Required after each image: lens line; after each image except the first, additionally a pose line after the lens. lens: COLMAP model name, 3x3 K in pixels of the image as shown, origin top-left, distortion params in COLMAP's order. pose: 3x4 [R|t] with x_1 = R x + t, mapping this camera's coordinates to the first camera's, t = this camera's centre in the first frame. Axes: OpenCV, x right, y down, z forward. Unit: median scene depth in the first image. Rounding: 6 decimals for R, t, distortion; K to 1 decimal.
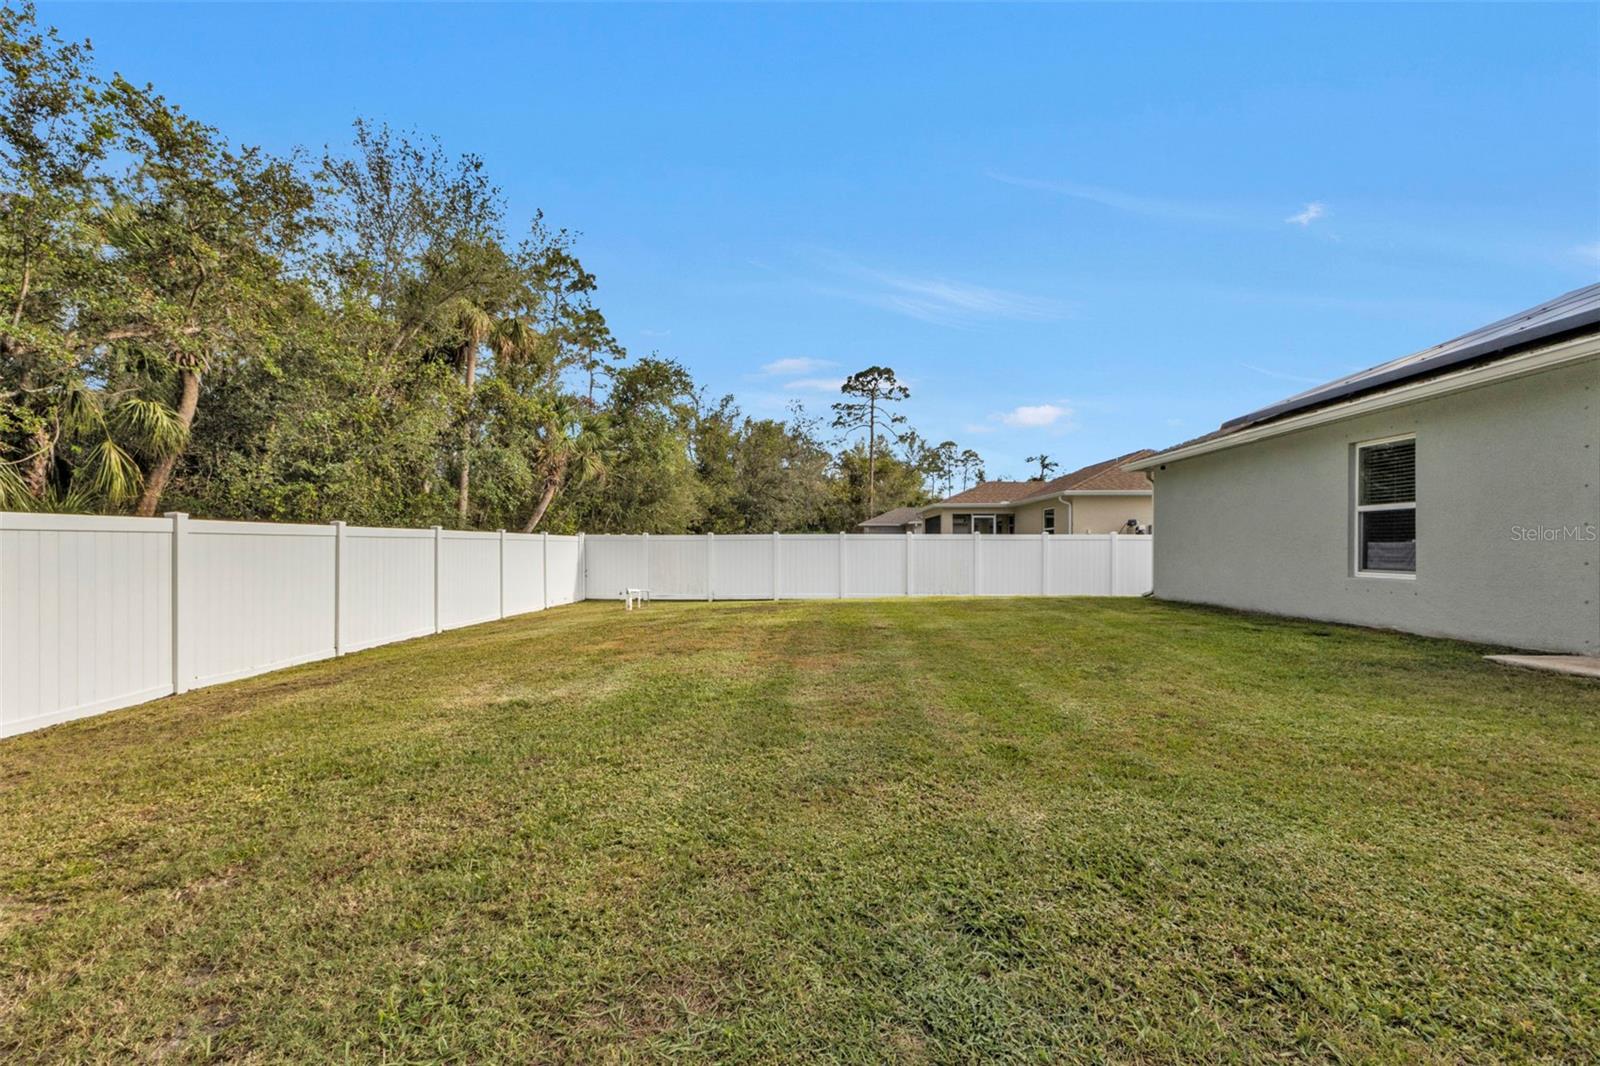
lens RADIAL K [[707.5, 0, 795.1], [0, 707.5, 555.5], [0, 0, 1]] dist [0.014880, 0.000389]
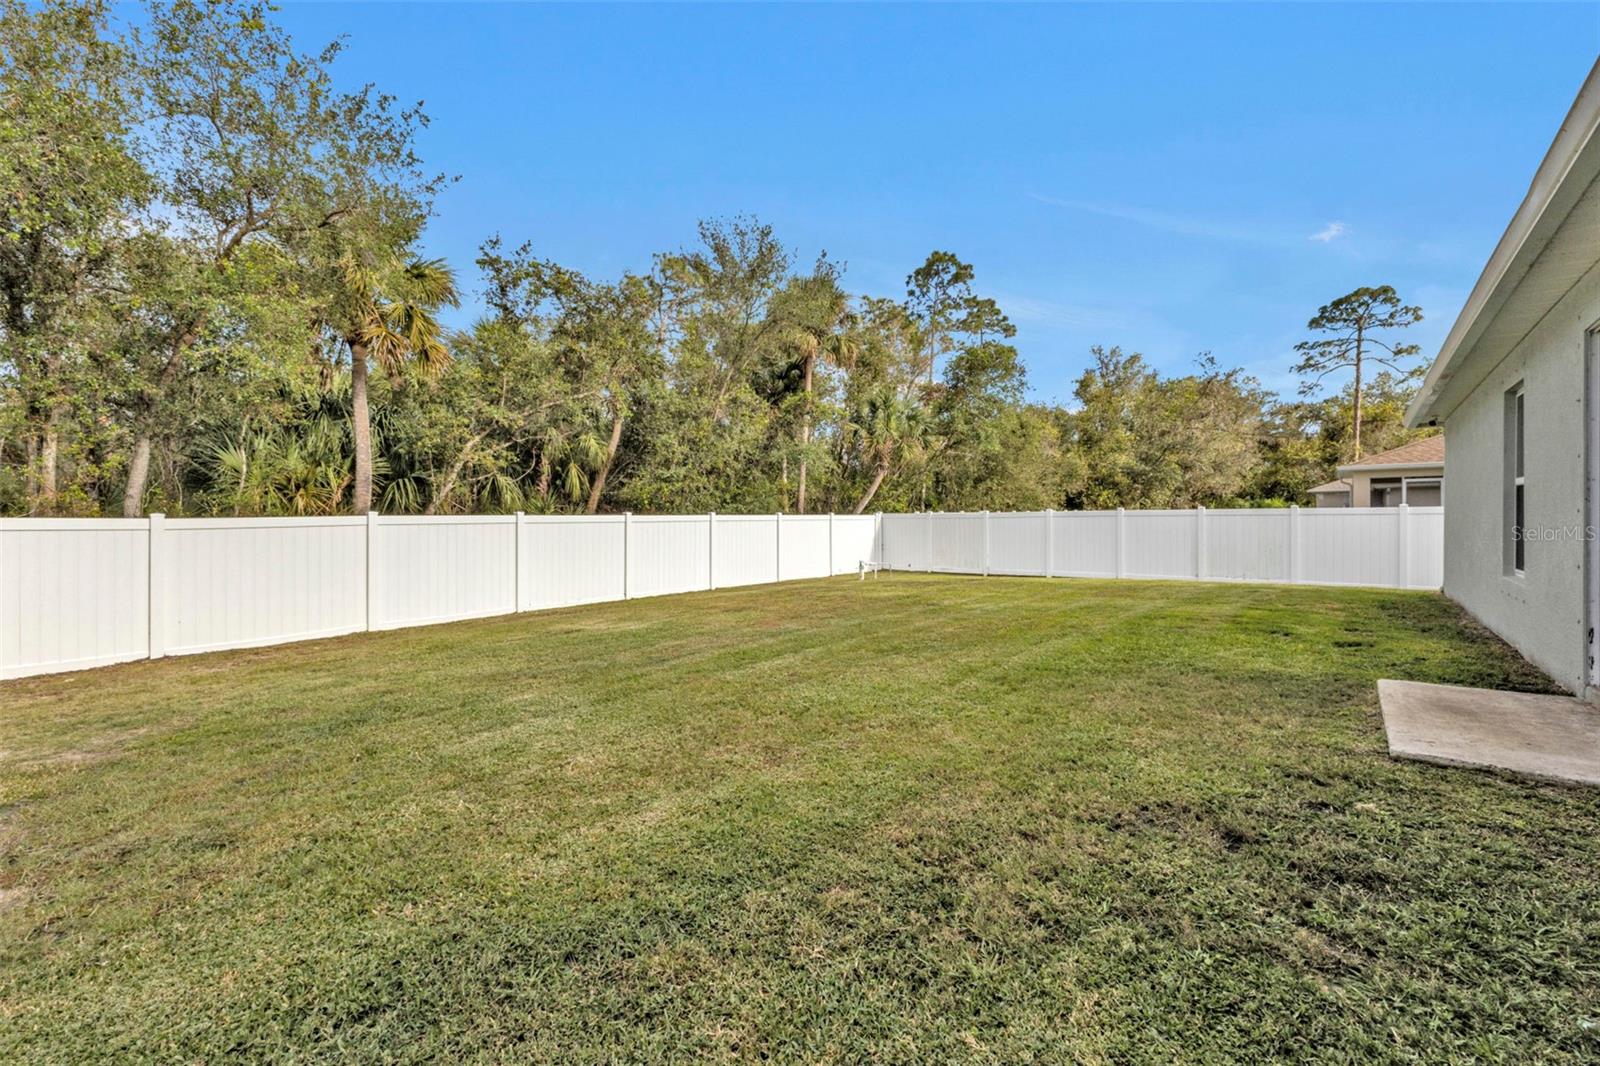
lens RADIAL K [[707.5, 0, 806.4], [0, 707.5, 526.7], [0, 0, 1]] dist [0.014880, 0.000389]
pose [[0.817396, -0.000706, -0.576076, 0.123258], [0.000447, 1.000000, -0.000592, -0.003522], [0.576076, 0.000226, 0.817396, -0.006951]]
